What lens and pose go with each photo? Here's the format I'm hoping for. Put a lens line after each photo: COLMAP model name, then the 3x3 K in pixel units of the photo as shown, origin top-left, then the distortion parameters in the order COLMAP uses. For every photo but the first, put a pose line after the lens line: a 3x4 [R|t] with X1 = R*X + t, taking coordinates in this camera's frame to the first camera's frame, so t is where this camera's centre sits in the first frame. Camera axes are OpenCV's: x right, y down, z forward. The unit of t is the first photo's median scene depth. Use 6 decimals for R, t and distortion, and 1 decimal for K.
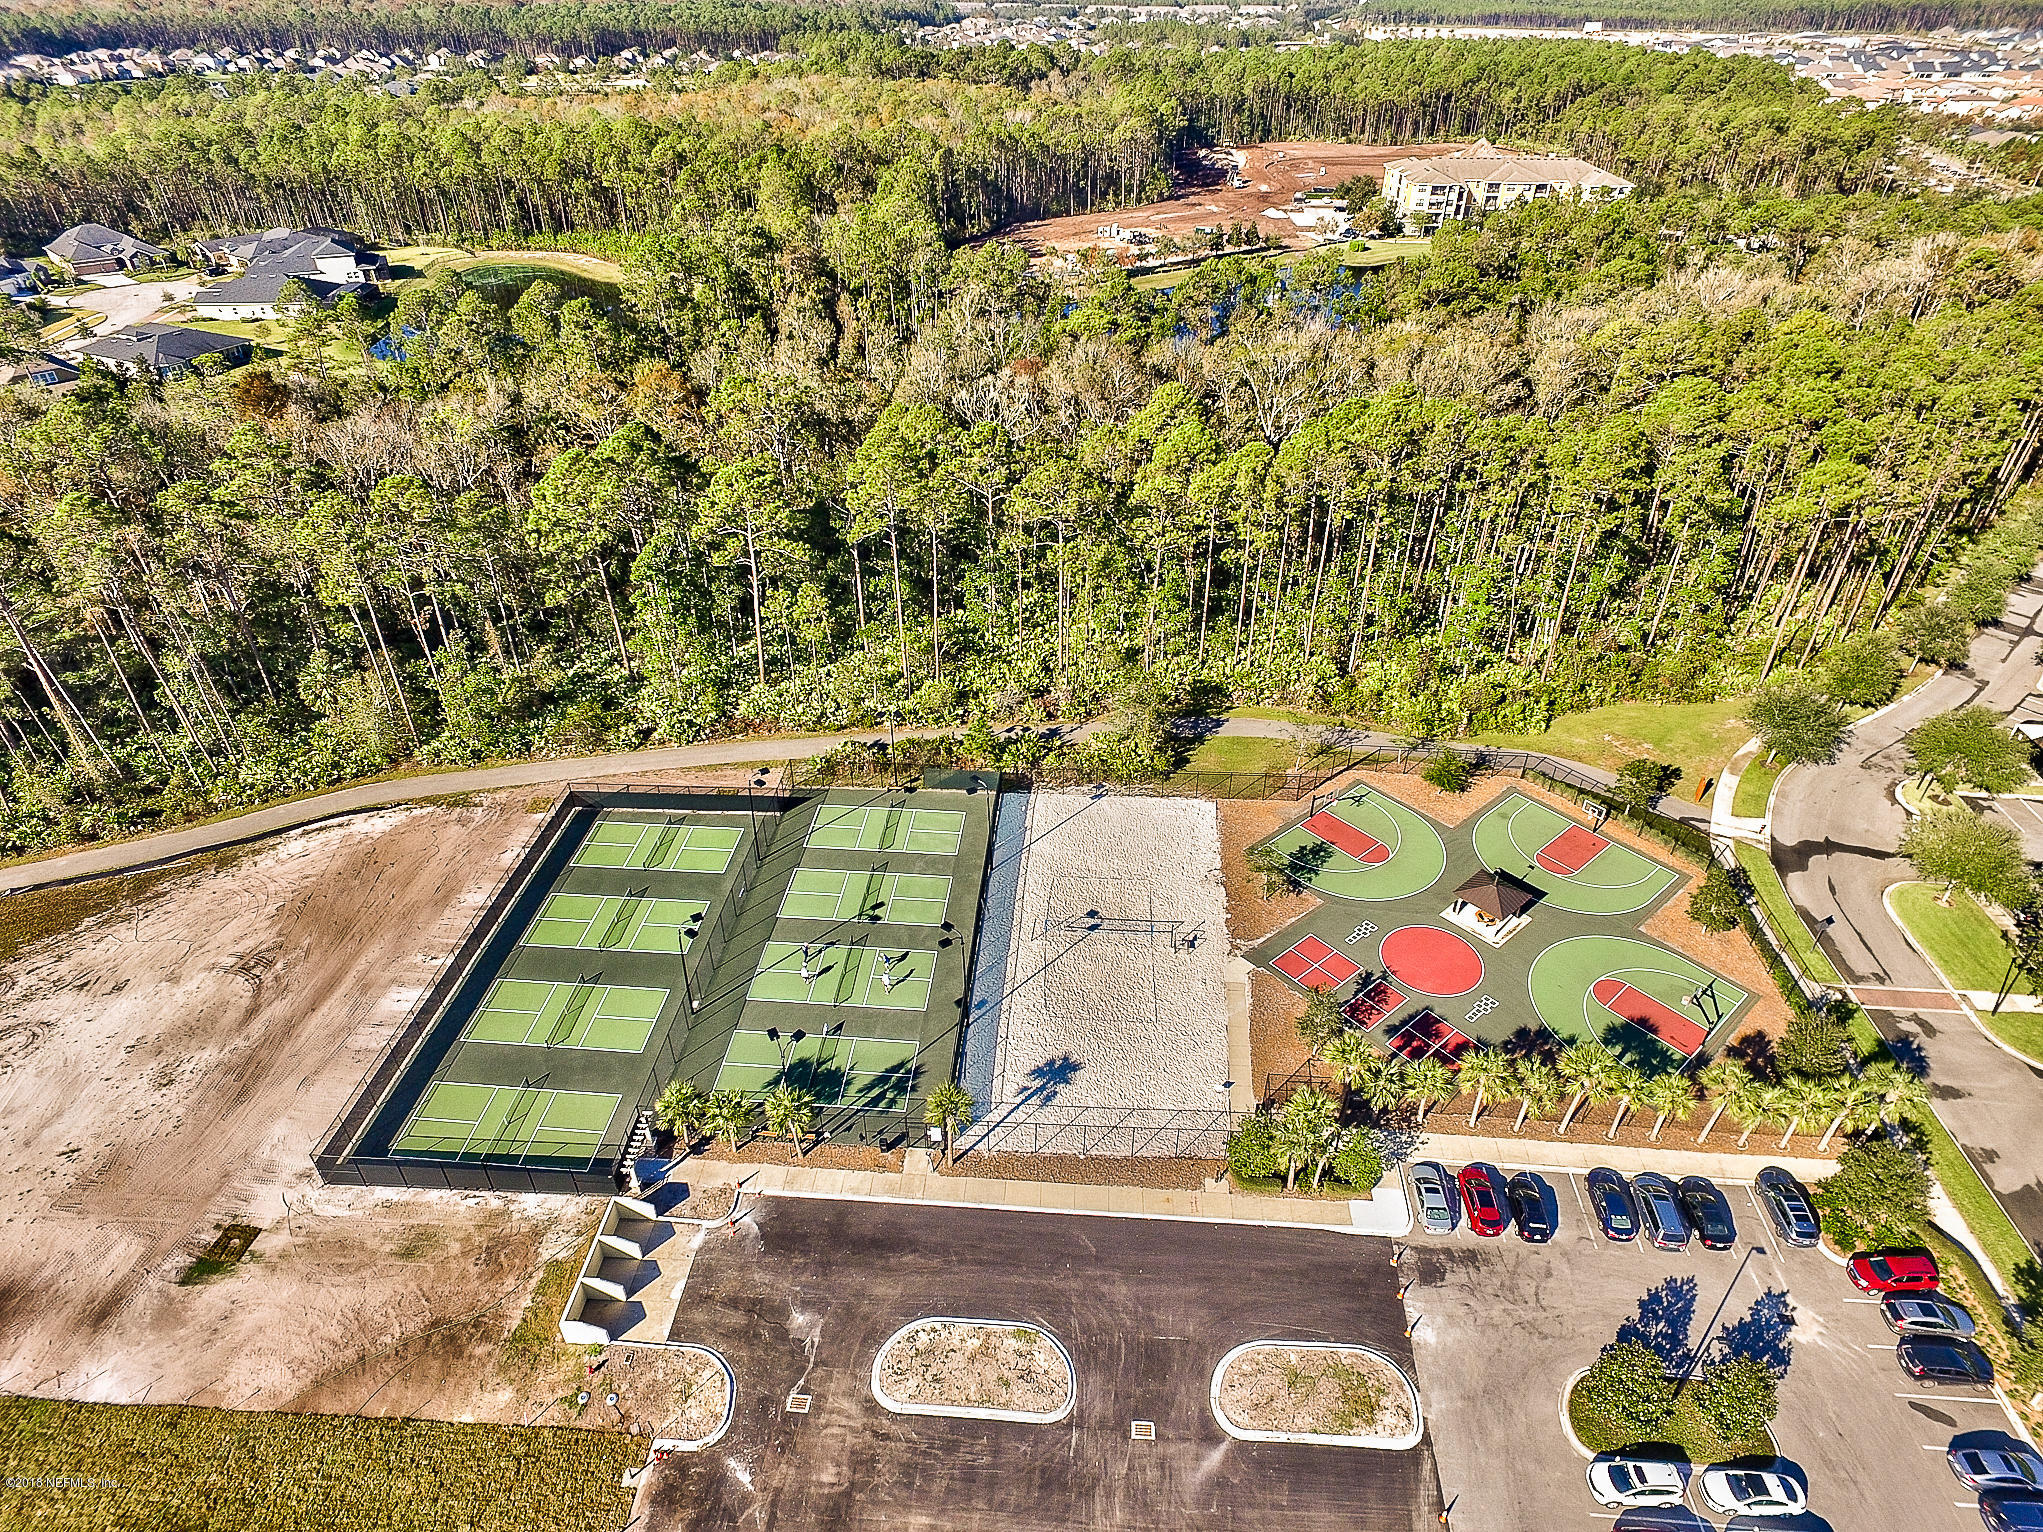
lens RADIAL K [[1212.9, 0, 1021.5], [0, 1212.9, 766.0], [0, 0, 1]] dist [0.007330, 0.003061]
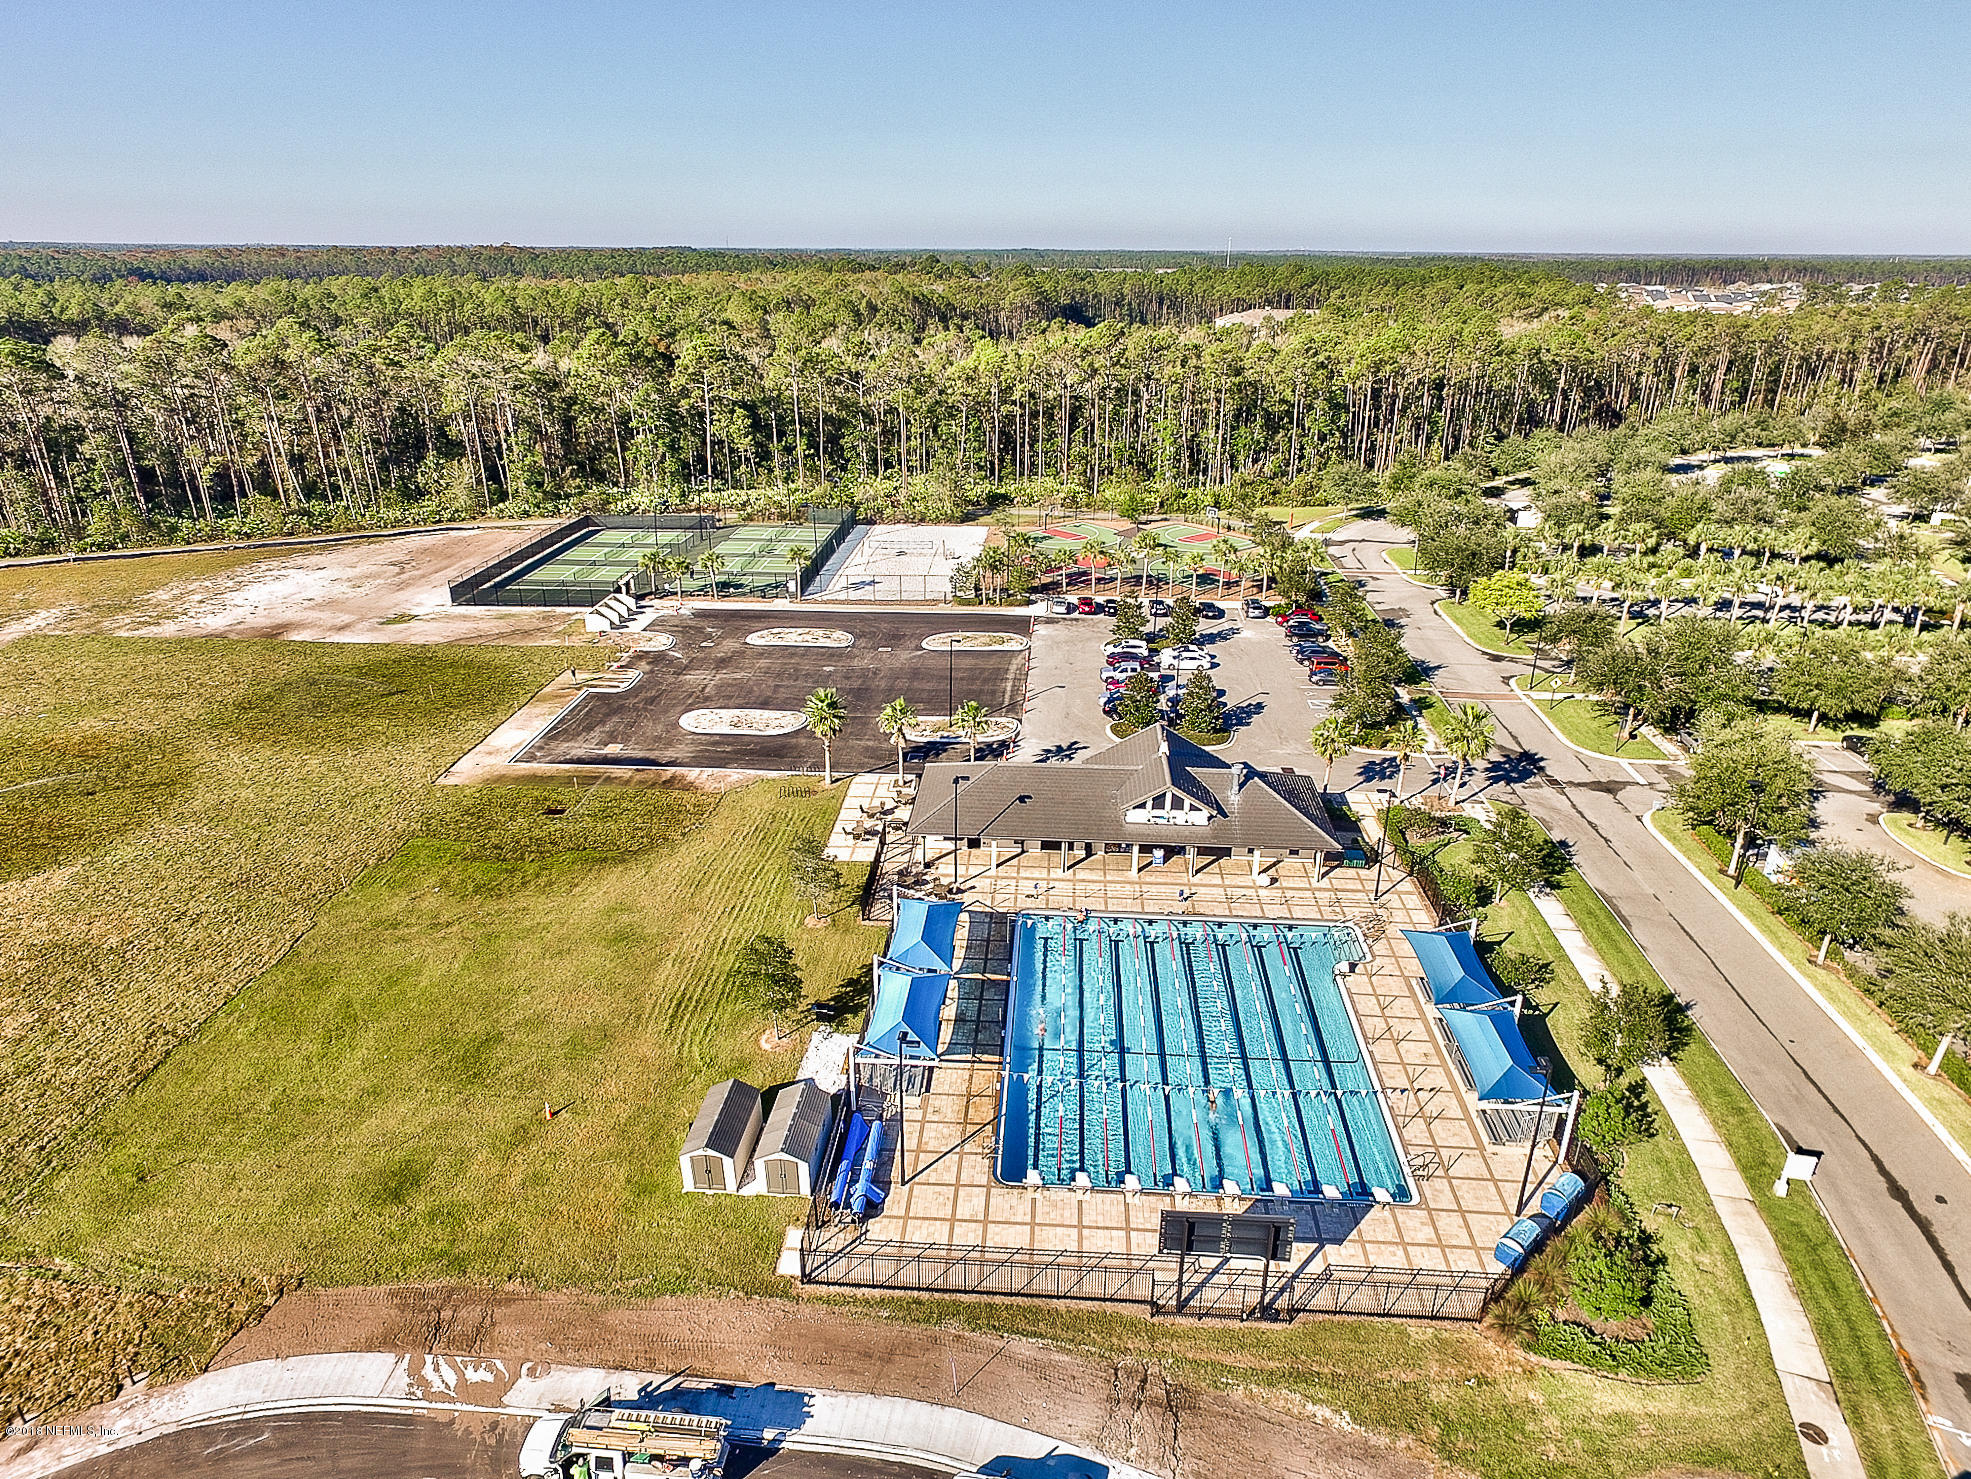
lens RADIAL K [[1170.1, 0, 985.5], [0, 1170.1, 739.5], [0, 0, 1]] dist [0.007330, 0.003061]
pose [[0.999939, -0.006215, 0.009140, 0.209772], [0.007807, 0.982520, -0.185993, 0.894887], [-0.007824, 0.186053, 0.982509, -0.703673]]
